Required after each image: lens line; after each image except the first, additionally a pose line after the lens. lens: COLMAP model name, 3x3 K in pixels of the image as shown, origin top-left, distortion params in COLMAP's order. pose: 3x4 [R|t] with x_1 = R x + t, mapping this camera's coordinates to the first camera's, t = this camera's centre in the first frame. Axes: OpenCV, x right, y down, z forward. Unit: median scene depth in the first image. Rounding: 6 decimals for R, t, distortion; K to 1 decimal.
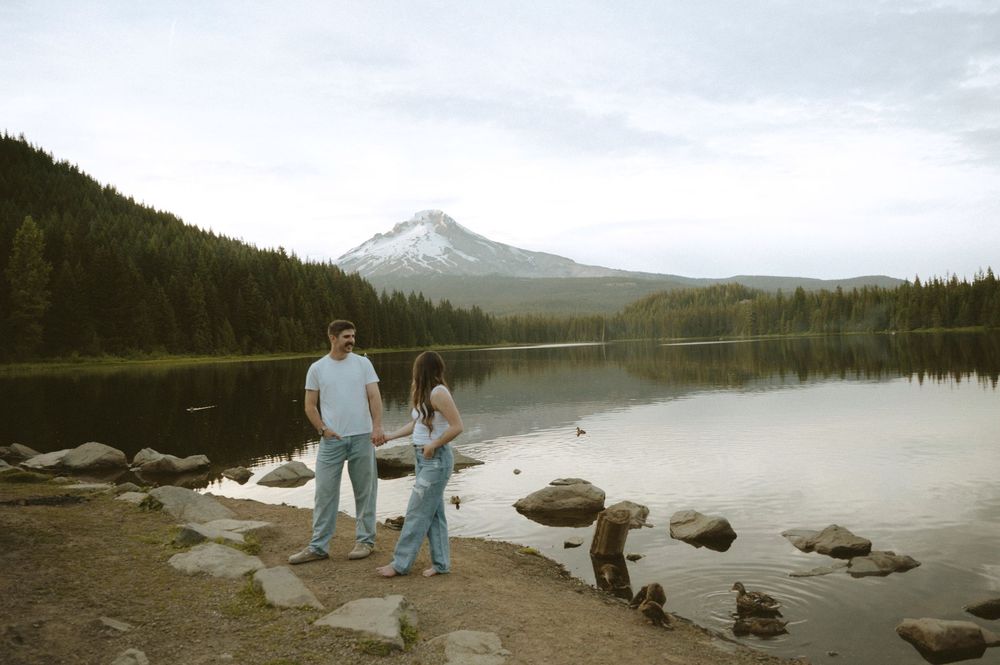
lens RADIAL K [[746.4, 0, 493.3], [0, 746.4, 353.8], [0, 0, 1]] dist [-0.145522, 0.115157]
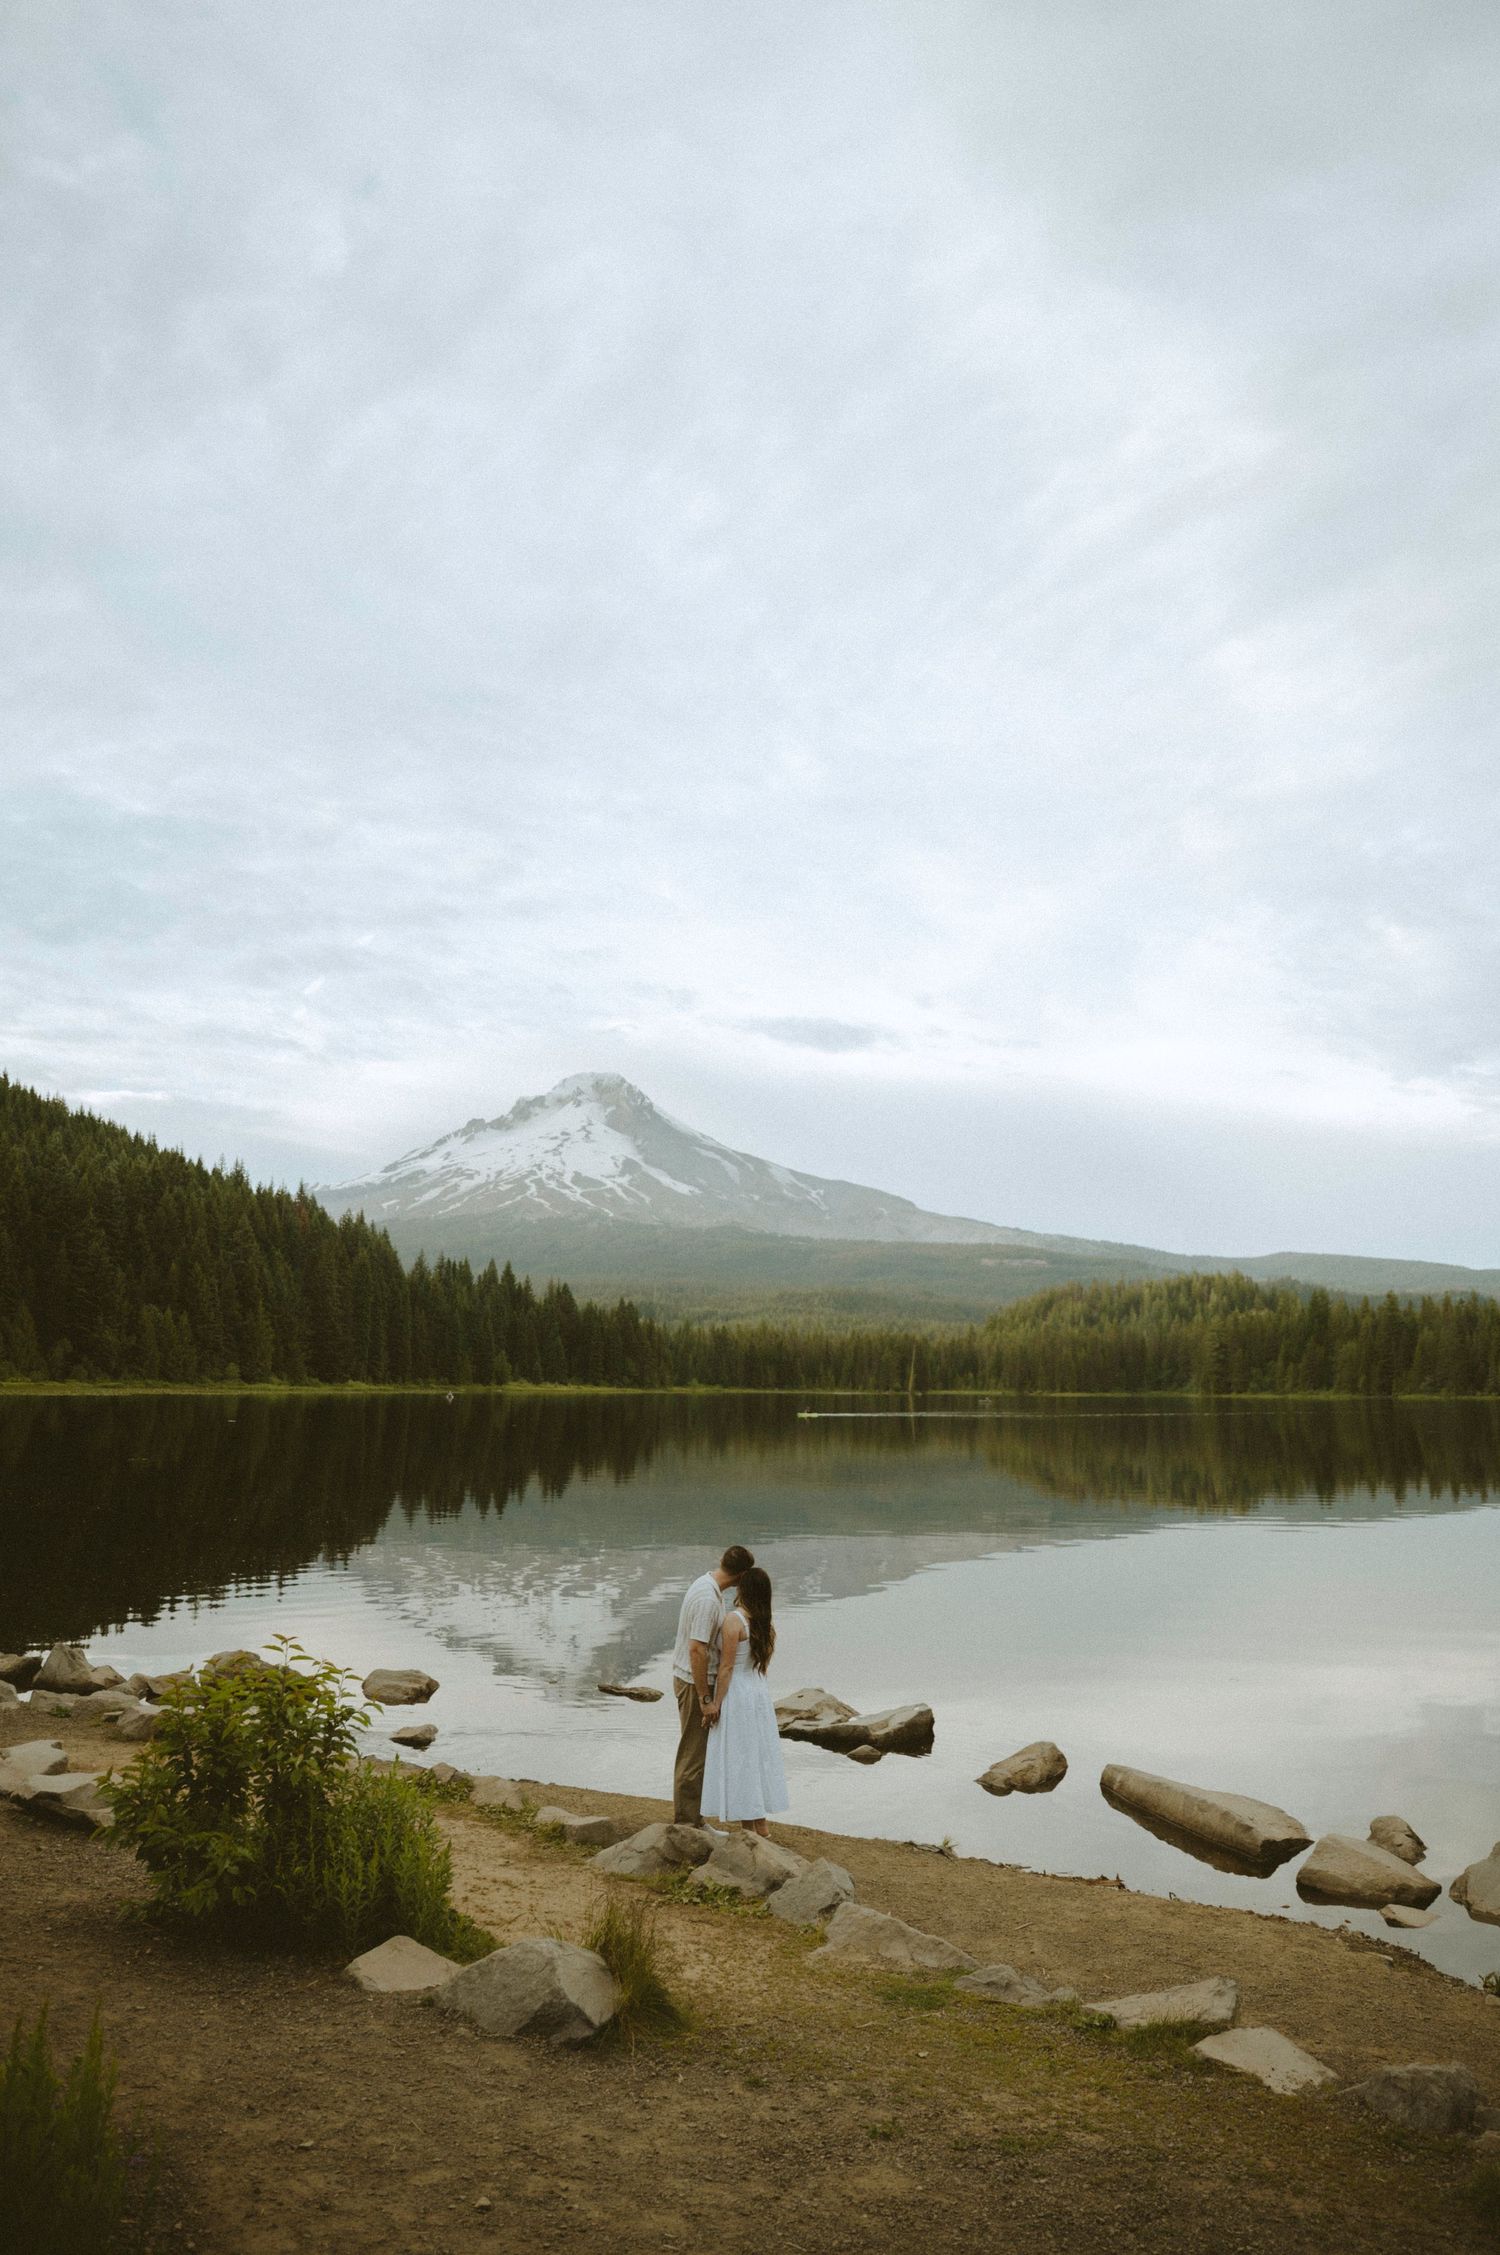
lens RADIAL K [[1845.2, 0, 998.9], [0, 1845.2, 1076.9], [0, 0, 1]] dist [-0.143462, 0.009584]
pose [[0.996753, 0.053336, 0.060320, 0.130012], [-0.041769, 0.982973, -0.178942, -0.008232], [-0.068837, 0.175842, 0.982009, -0.136354]]
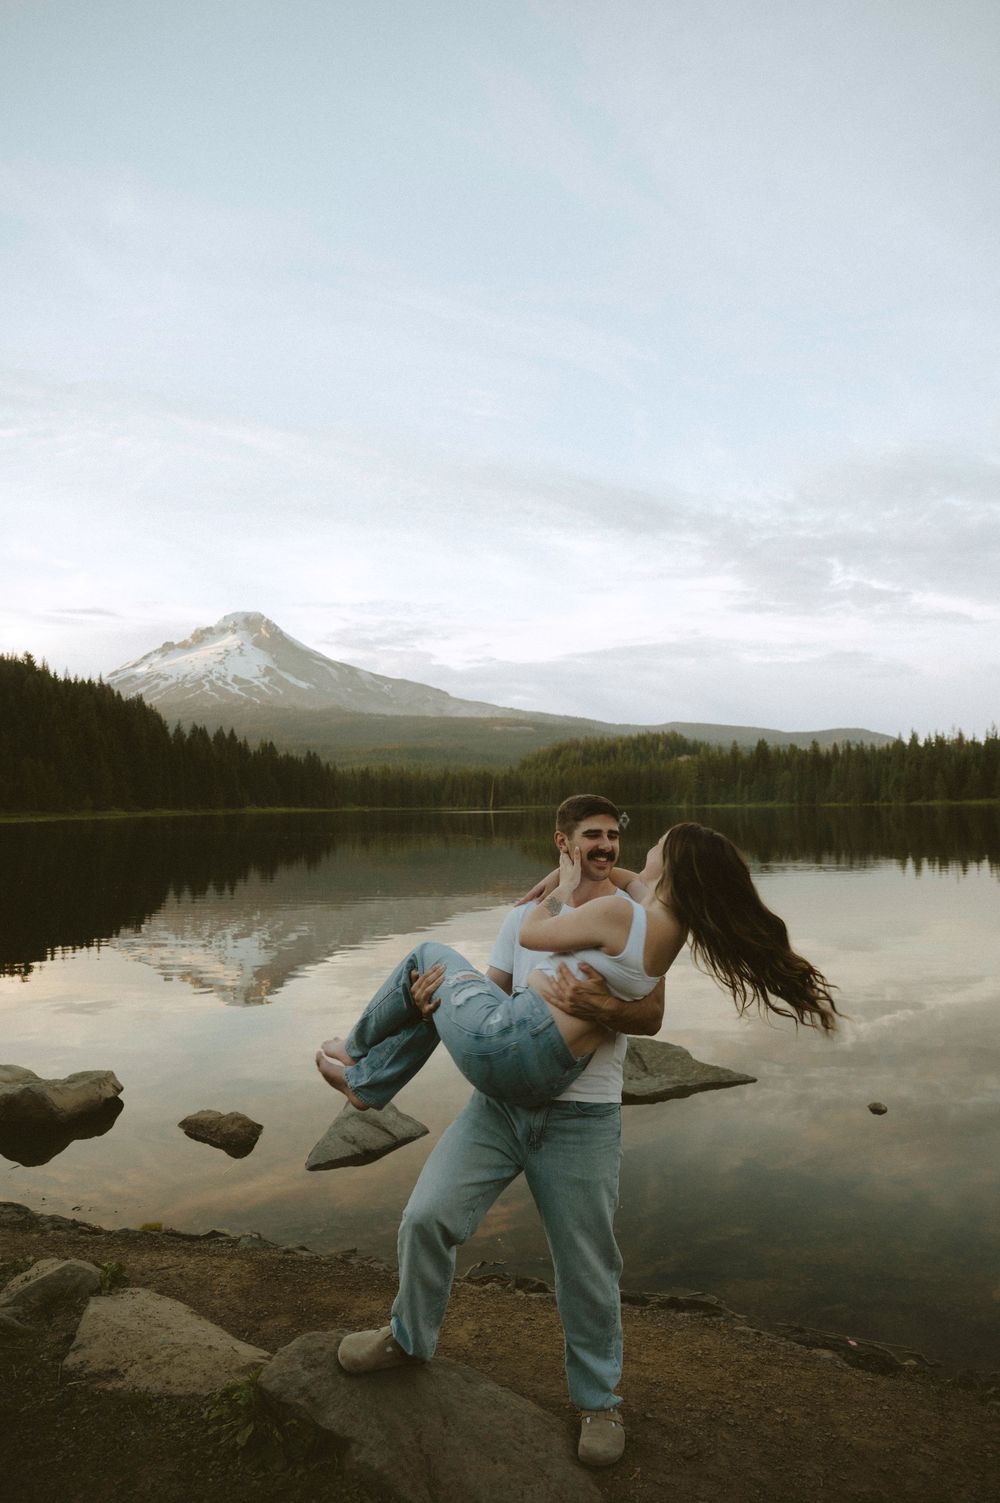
lens RADIAL K [[1041.8, 0, 500.0], [0, 1041.8, 751.5], [0, 0, 1]] dist [-0.142975, 0.077033]
pose [[0.984929, 0.034800, 0.169424, -0.014564], [-0.023118, 0.997248, -0.070446, -0.000657], [-0.171410, 0.065467, 0.983022, 0.021518]]
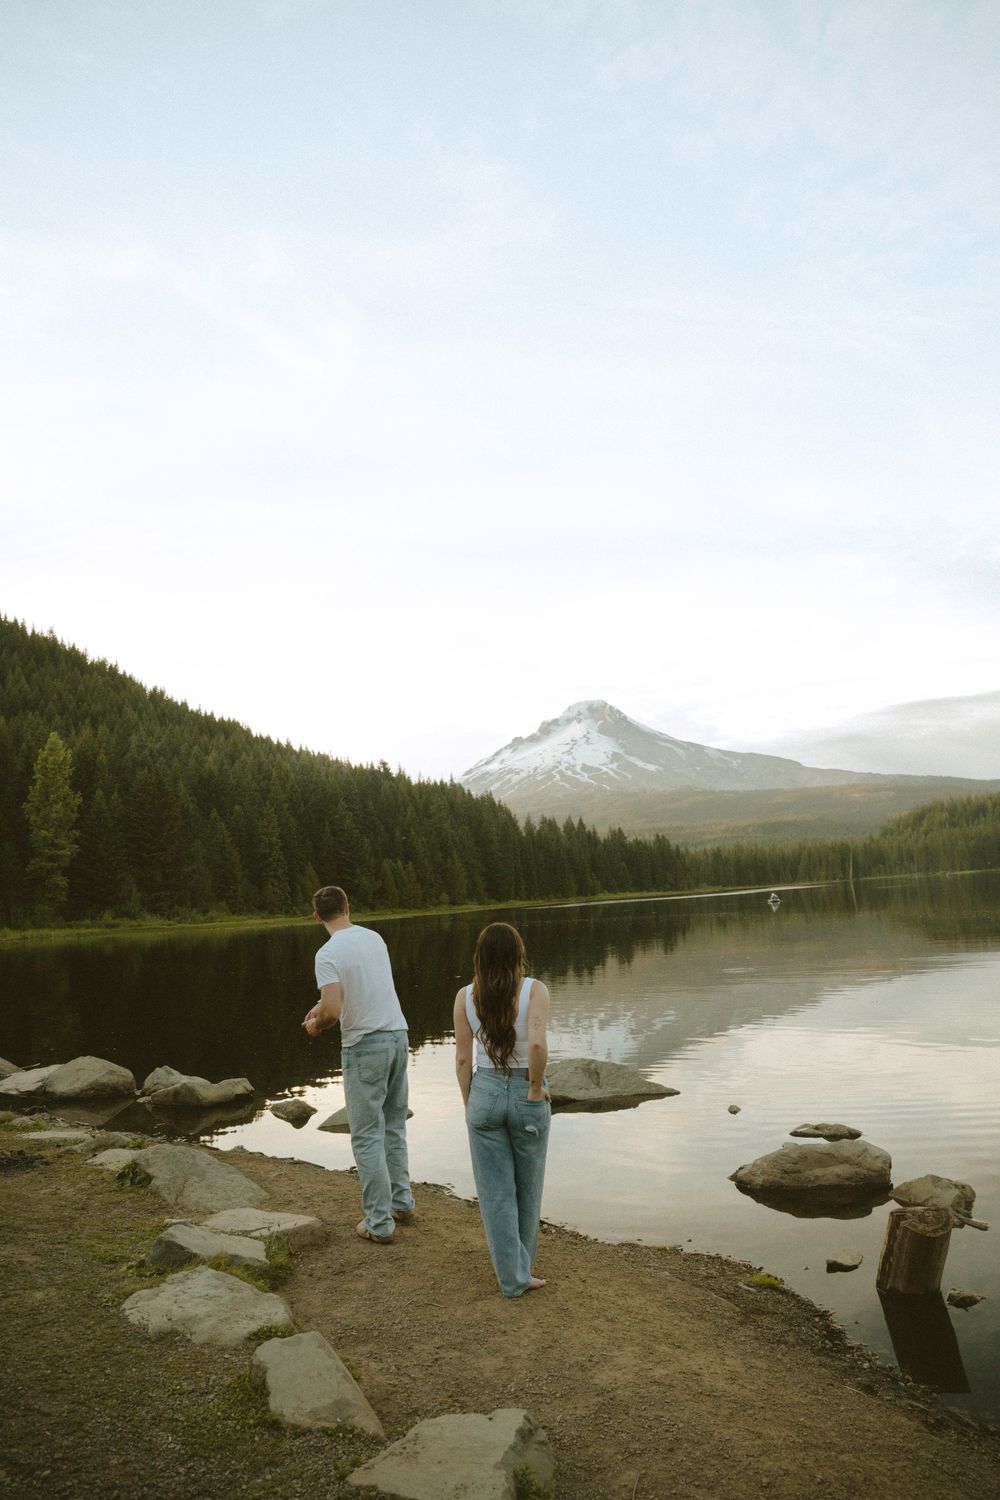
lens RADIAL K [[1065.7, 0, 499.0], [0, 1065.7, 771.0], [0, 0, 1]] dist [-0.146342, 0.092345]
pose [[0.984342, -0.044126, -0.170654, 0.000034], [0.022331, 0.991576, -0.127590, -0.000551], [0.174847, 0.121781, 0.977035, 0.004788]]
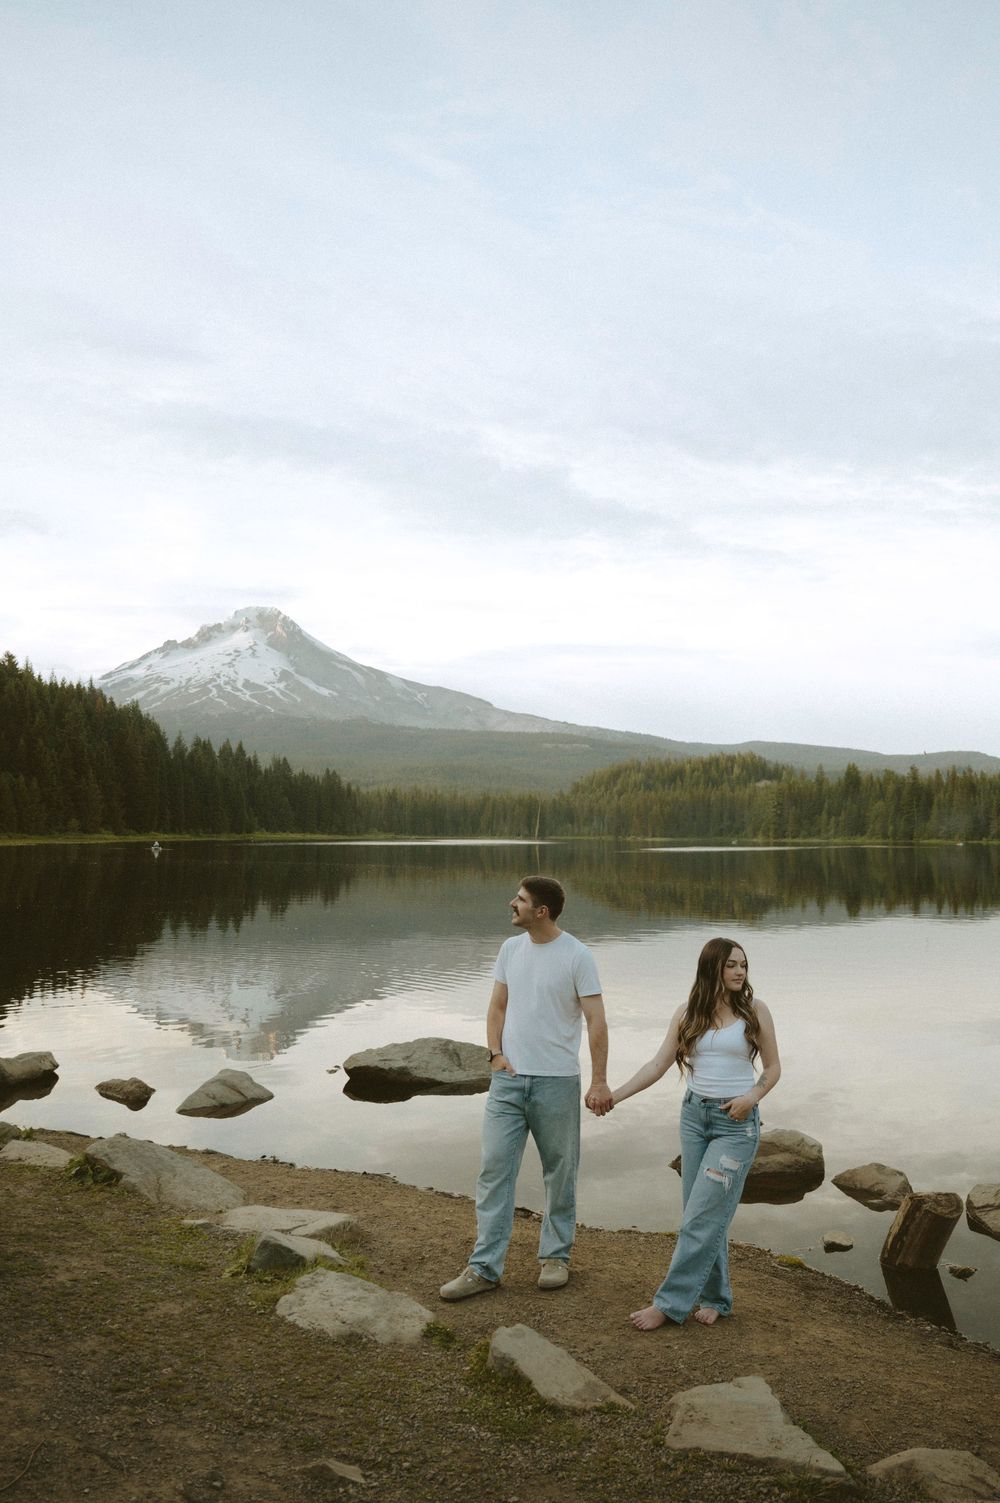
lens RADIAL K [[1223.2, 0, 500.0], [0, 1223.2, 751.5], [0, 0, 1]] dist [-0.098377, 0.007563]
pose [[0.991129, 0.052311, 0.122173, -0.009445], [-0.042167, 0.995557, -0.084187, -0.001555], [-0.126035, 0.078288, 0.988932, 0.001101]]
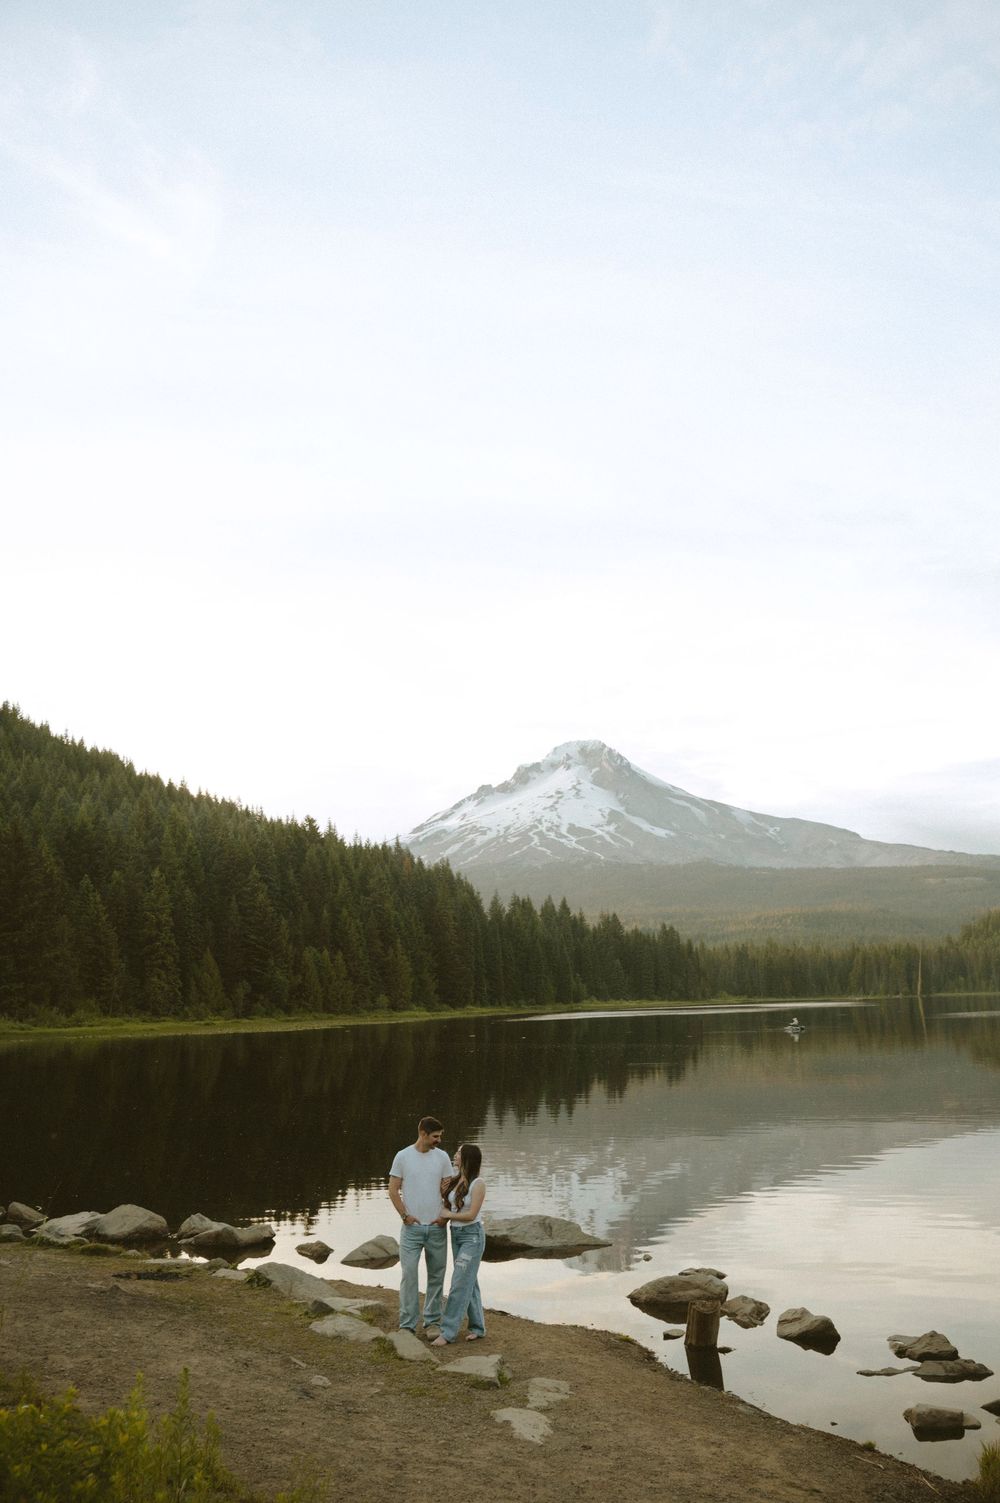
lens RADIAL K [[1443.7, 0, 500.0], [0, 1443.7, 751.5], [0, 0, 1]] dist [-0.011655, 0.013692]
pose [[0.989903, -0.011386, -0.141288, 0.004969], [-0.013586, 0.984558, -0.174529, -0.005583], [0.141093, 0.174687, 0.974463, -0.033586]]
